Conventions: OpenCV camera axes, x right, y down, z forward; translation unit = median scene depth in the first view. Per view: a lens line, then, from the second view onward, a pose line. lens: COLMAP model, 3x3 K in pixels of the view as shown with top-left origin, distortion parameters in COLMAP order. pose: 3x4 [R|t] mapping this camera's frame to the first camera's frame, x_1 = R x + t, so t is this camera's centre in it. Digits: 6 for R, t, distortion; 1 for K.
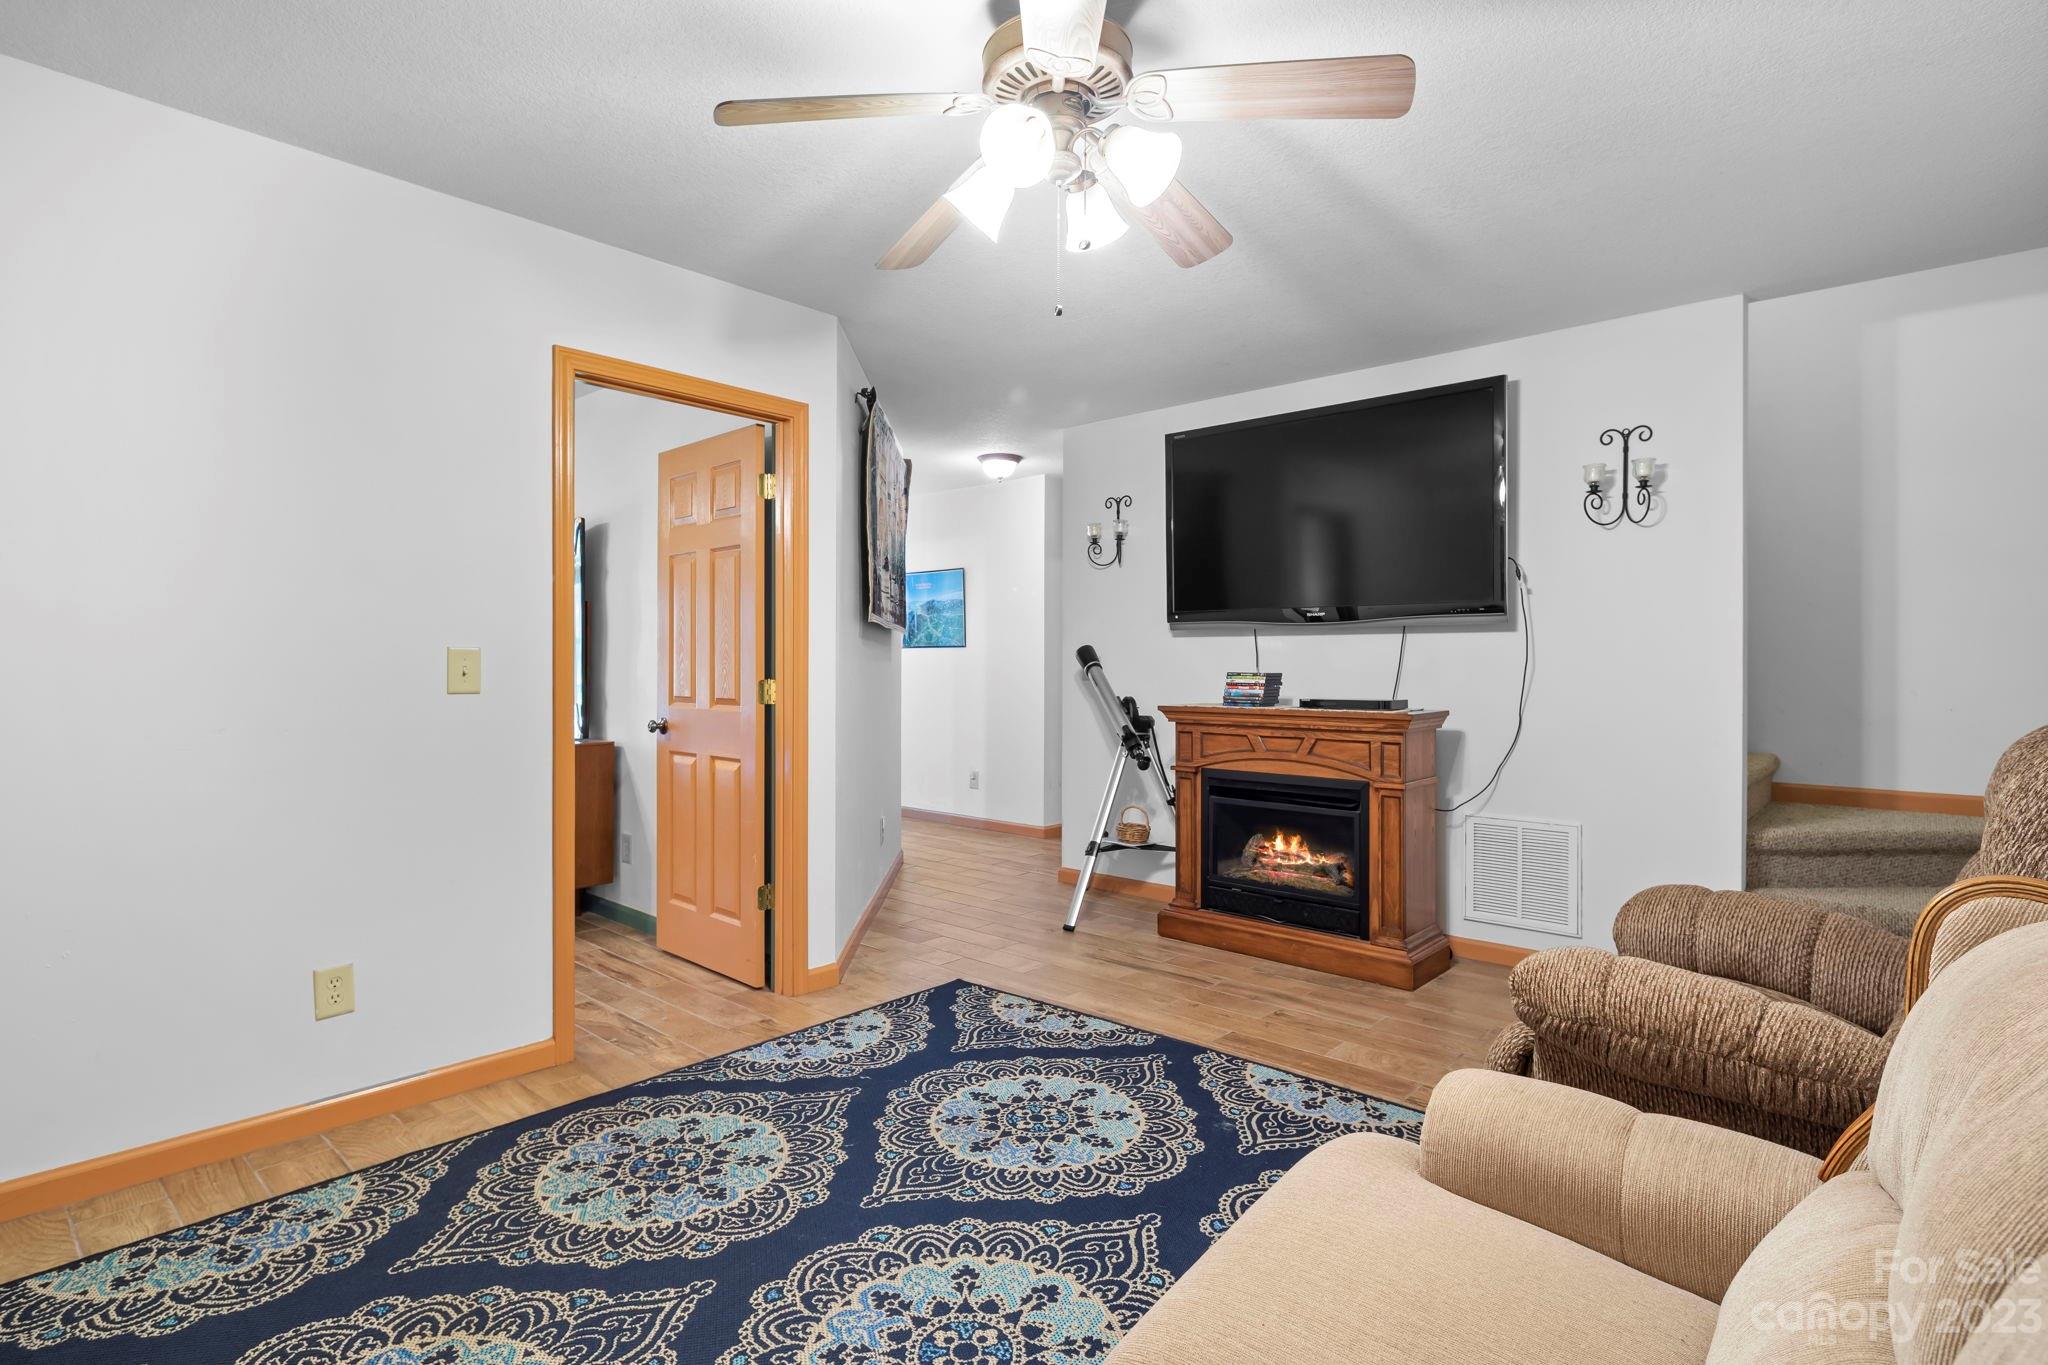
lens RADIAL K [[1001.2, 0, 1022.2], [0, 1001.2, 682.3], [0, 0, 1]] dist [0.005329, -0.002830]
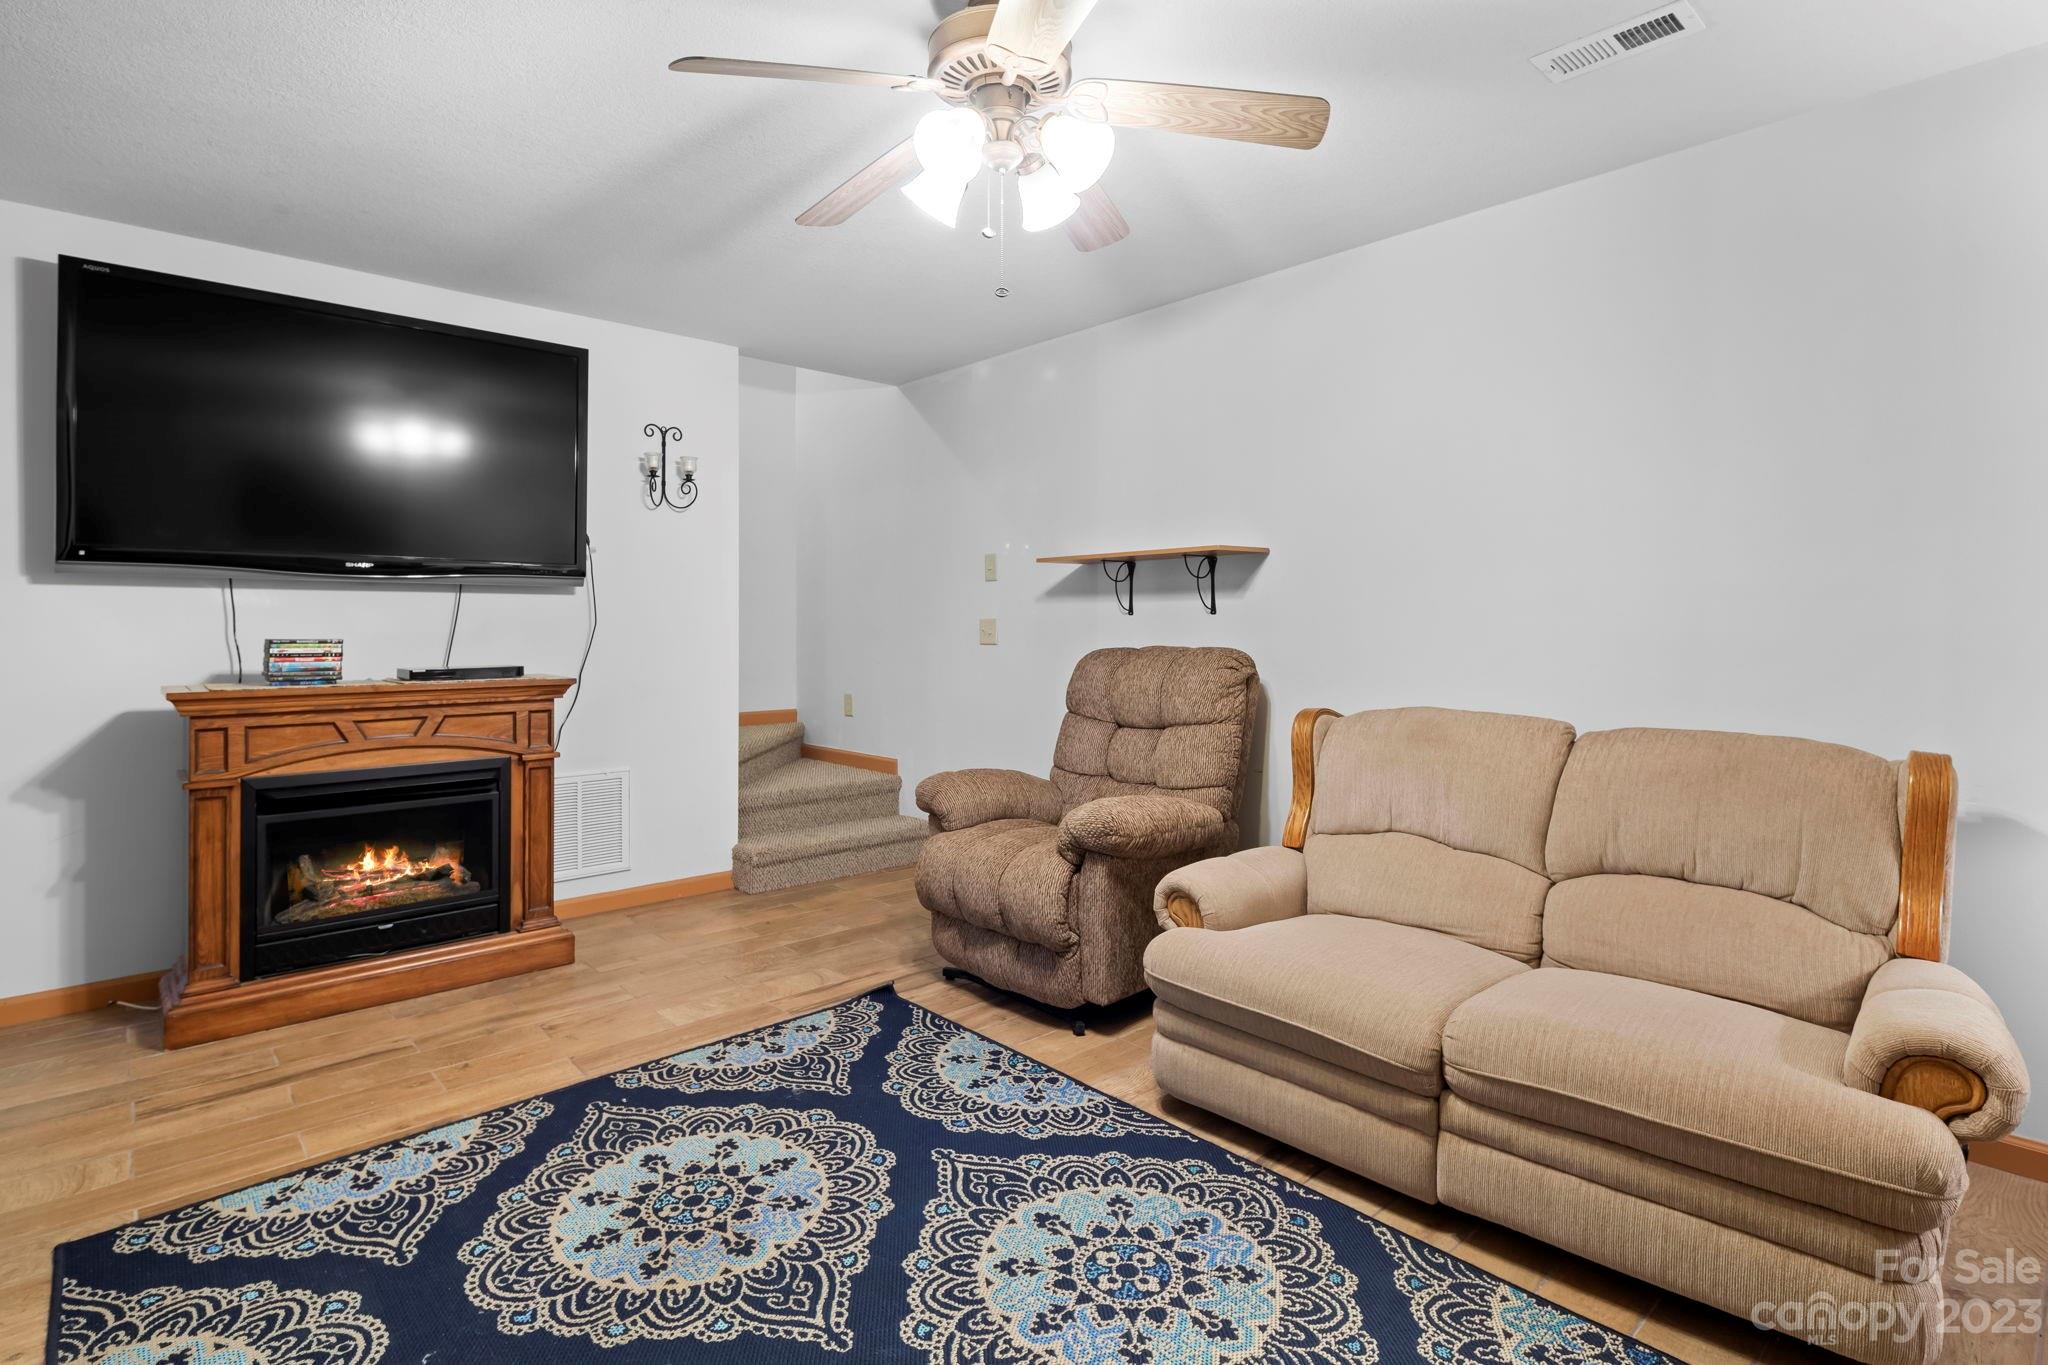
lens RADIAL K [[1001.2, 0, 1015.6], [0, 1001.2, 607.7], [0, 0, 1]] dist [0.005329, -0.002830]
pose [[0.120272, 0.012050, 0.992668, -0.557868], [0.022924, 0.999626, -0.014912, -0.012225], [-0.992476, 0.024549, 0.119951, 0.477431]]
